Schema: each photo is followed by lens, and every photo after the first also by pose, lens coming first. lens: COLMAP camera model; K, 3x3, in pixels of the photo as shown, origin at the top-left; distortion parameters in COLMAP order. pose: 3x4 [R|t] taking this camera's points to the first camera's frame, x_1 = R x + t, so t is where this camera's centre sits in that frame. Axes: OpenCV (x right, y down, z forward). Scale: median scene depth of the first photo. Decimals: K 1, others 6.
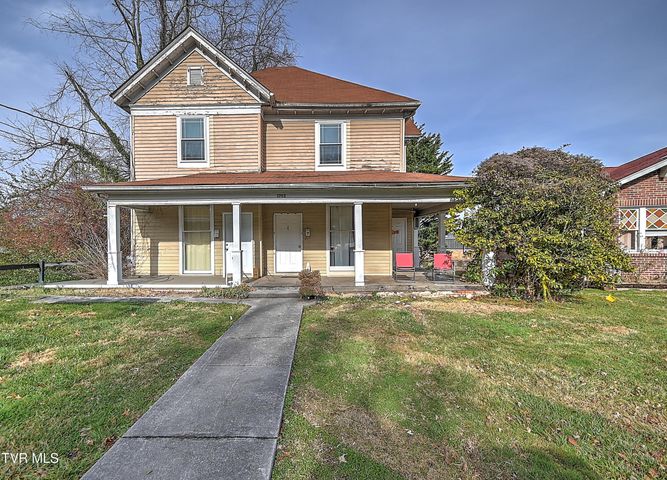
lens RADIAL K [[312.6, 0, 306.1], [0, 312.6, 240.9], [0, 0, 1]] dist [0.022244, -0.010794]
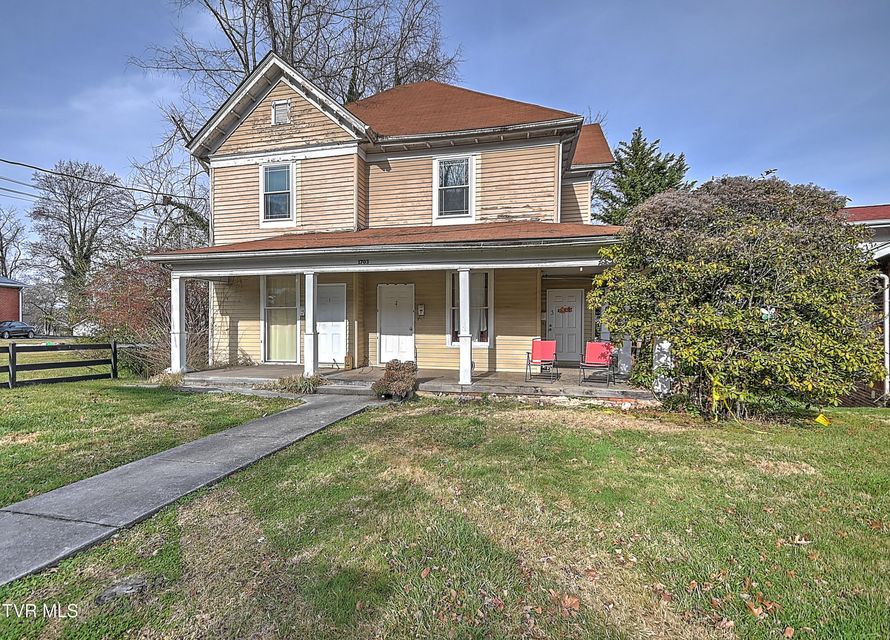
lens RADIAL K [[462.4, 0, 445.0], [0, 462.4, 320.0], [0, 0, 1]] dist [0.022974, 0.002233]
pose [[0.970650, 0.009057, -0.240324, 0.337850], [-0.009944, 0.999947, -0.002476, -0.001103], [0.240289, 0.004793, 0.970689, -0.039742]]
